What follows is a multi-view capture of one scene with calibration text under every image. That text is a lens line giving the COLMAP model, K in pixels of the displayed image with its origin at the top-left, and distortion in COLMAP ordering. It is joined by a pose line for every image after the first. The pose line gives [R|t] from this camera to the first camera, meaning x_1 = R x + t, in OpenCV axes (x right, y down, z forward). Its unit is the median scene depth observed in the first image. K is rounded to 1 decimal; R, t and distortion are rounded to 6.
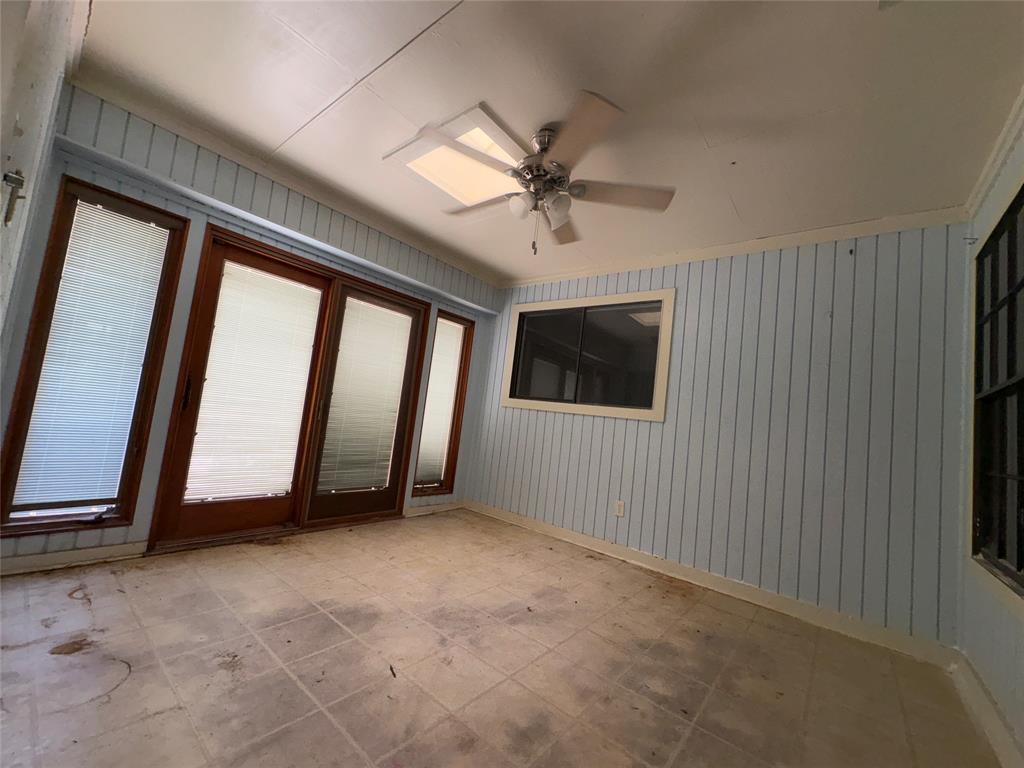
lens RADIAL K [[412.6, 0, 512.2], [0, 412.6, 385.1], [0, 0, 1]] dist [0.001015, -0.000258]
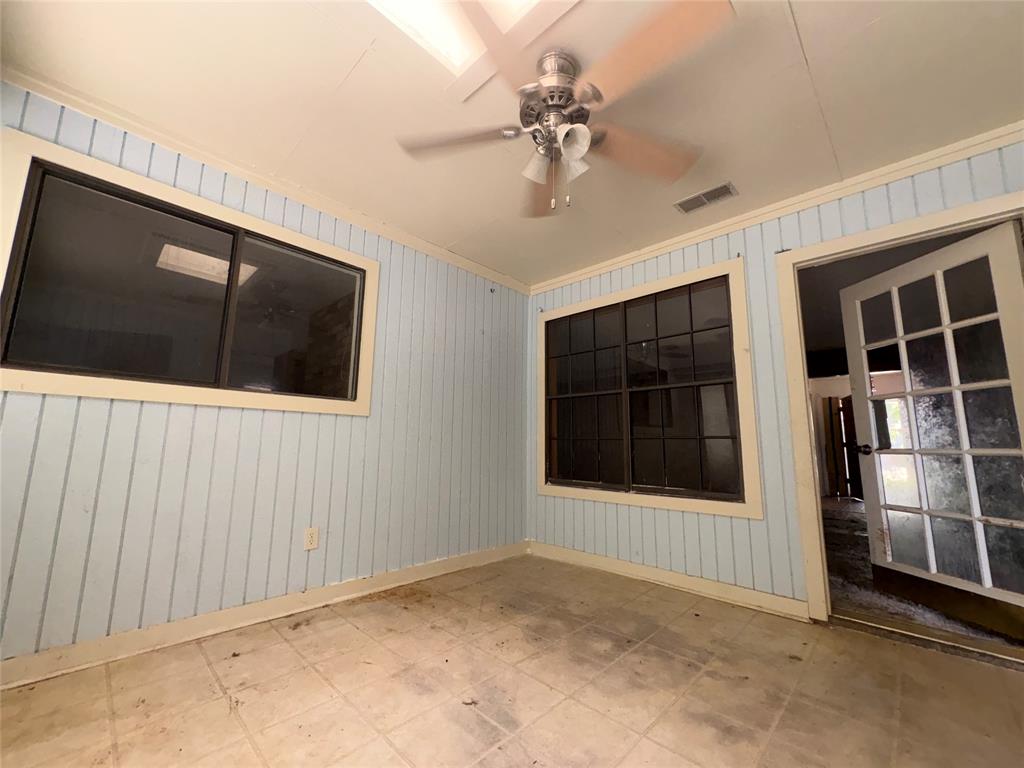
lens RADIAL K [[412.6, 0, 512.3], [0, 412.6, 382.8], [0, 0, 1]] dist [0.001015, -0.000258]
pose [[0.073851, 0.035365, 0.996642, -0.551890], [-0.087703, 0.995729, -0.028834, 0.024852], [-0.993405, -0.085279, 0.076638, 0.781771]]
